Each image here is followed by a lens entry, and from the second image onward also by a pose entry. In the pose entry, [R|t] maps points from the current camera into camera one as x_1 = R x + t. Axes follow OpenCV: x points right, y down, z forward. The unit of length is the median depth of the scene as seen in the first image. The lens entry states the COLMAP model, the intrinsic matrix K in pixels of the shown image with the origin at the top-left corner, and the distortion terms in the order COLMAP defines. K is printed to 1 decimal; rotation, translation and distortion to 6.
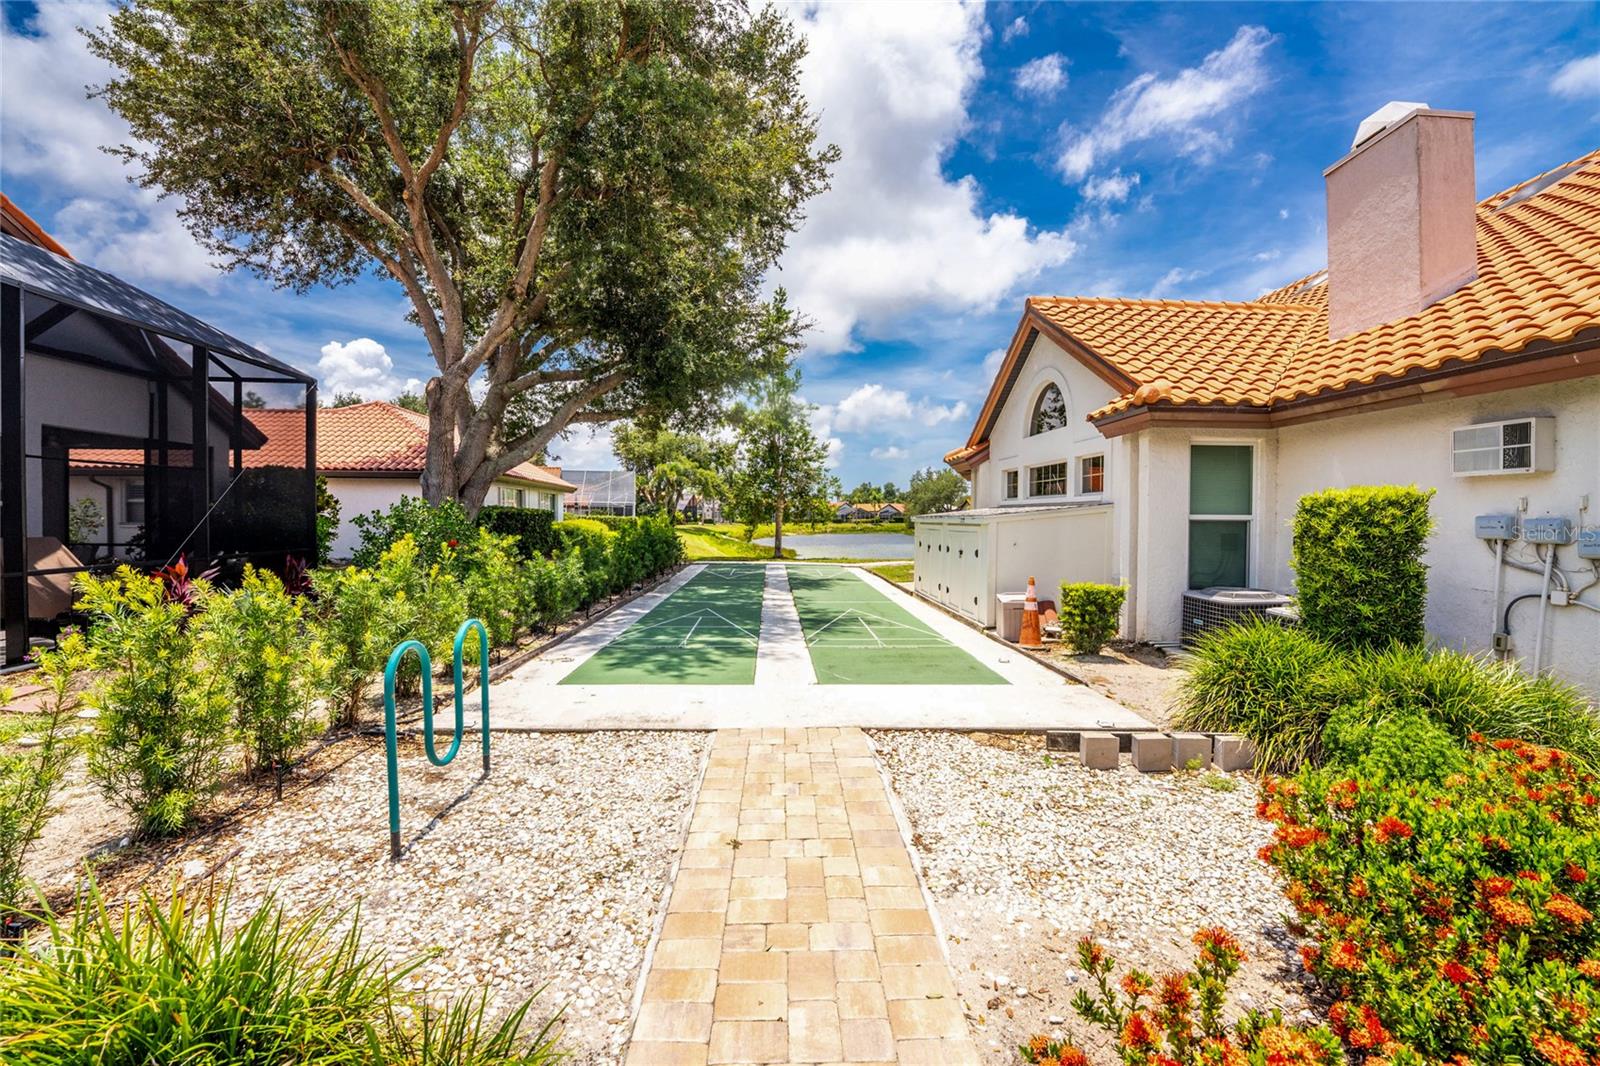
lens RADIAL K [[662.9, 0, 793.8], [0, 662.9, 528.0], [0, 0, 1]] dist [-0.032326, 0.005263]
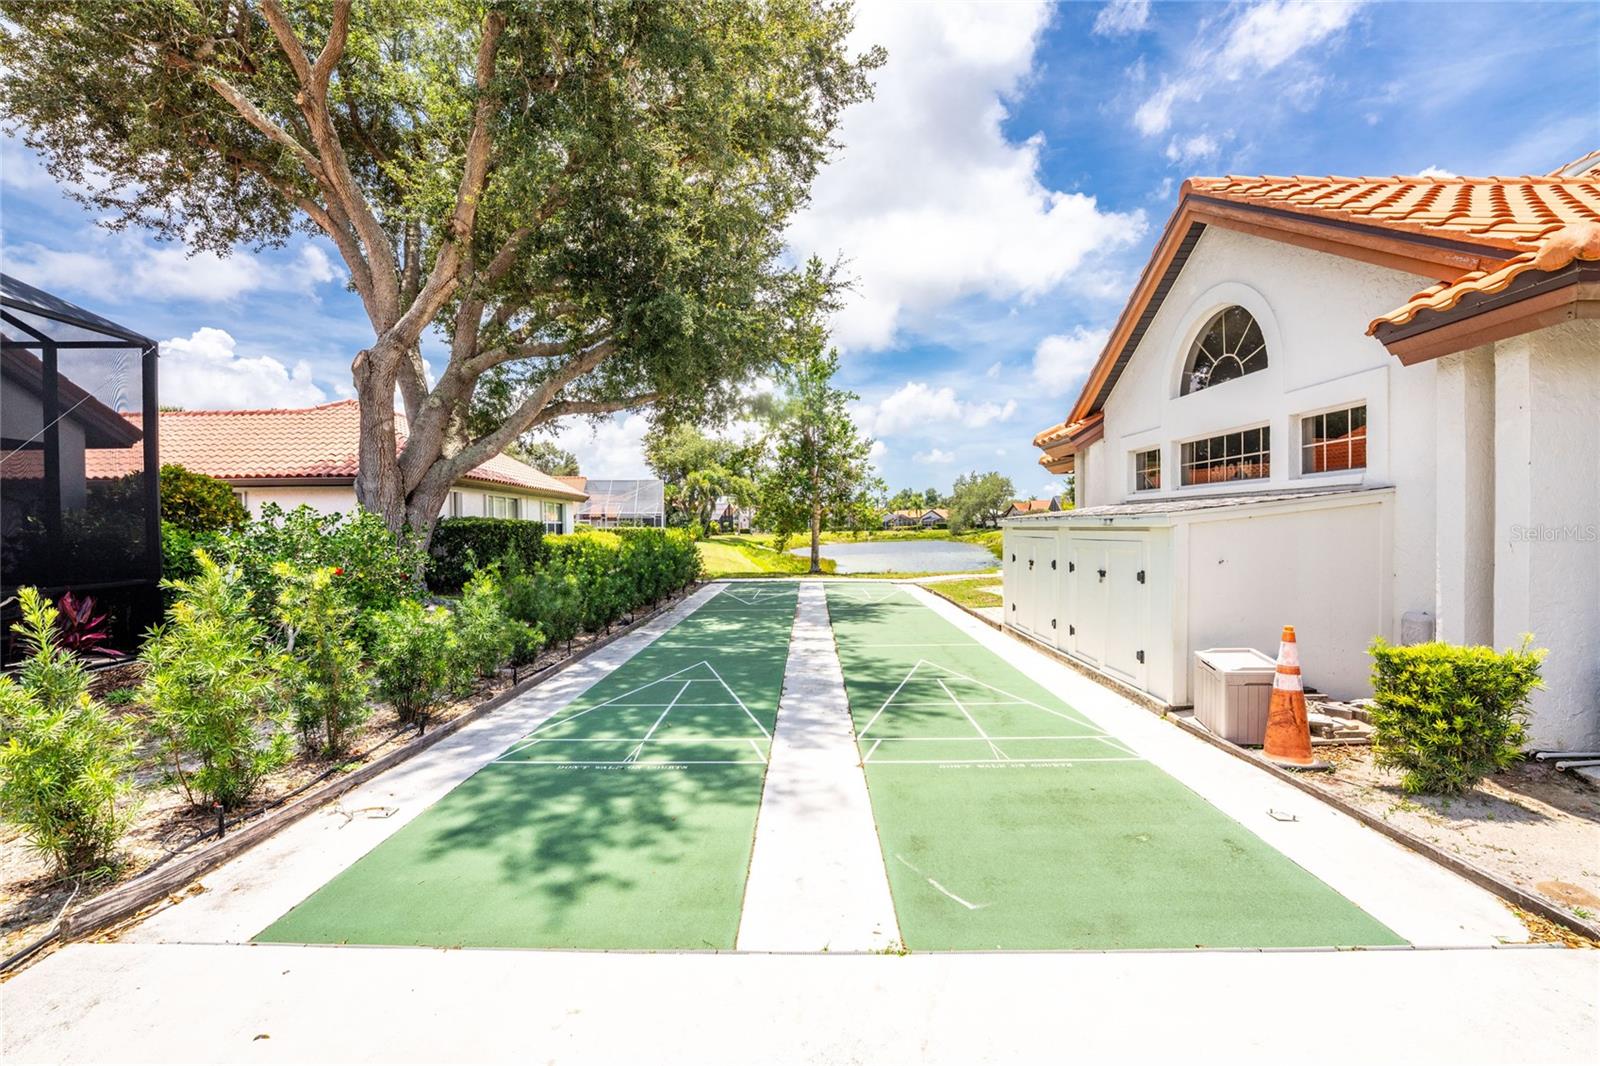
lens RADIAL K [[651.2, 0, 778.6], [0, 651.2, 543.2], [0, 0, 1]] dist [0.000180, -0.000034]
pose [[0.996372, -0.016480, -0.083500, 0.000539], [0.017312, 0.999807, 0.009251, -0.001589], [0.083331, -0.010663, 0.996465, 0.198552]]
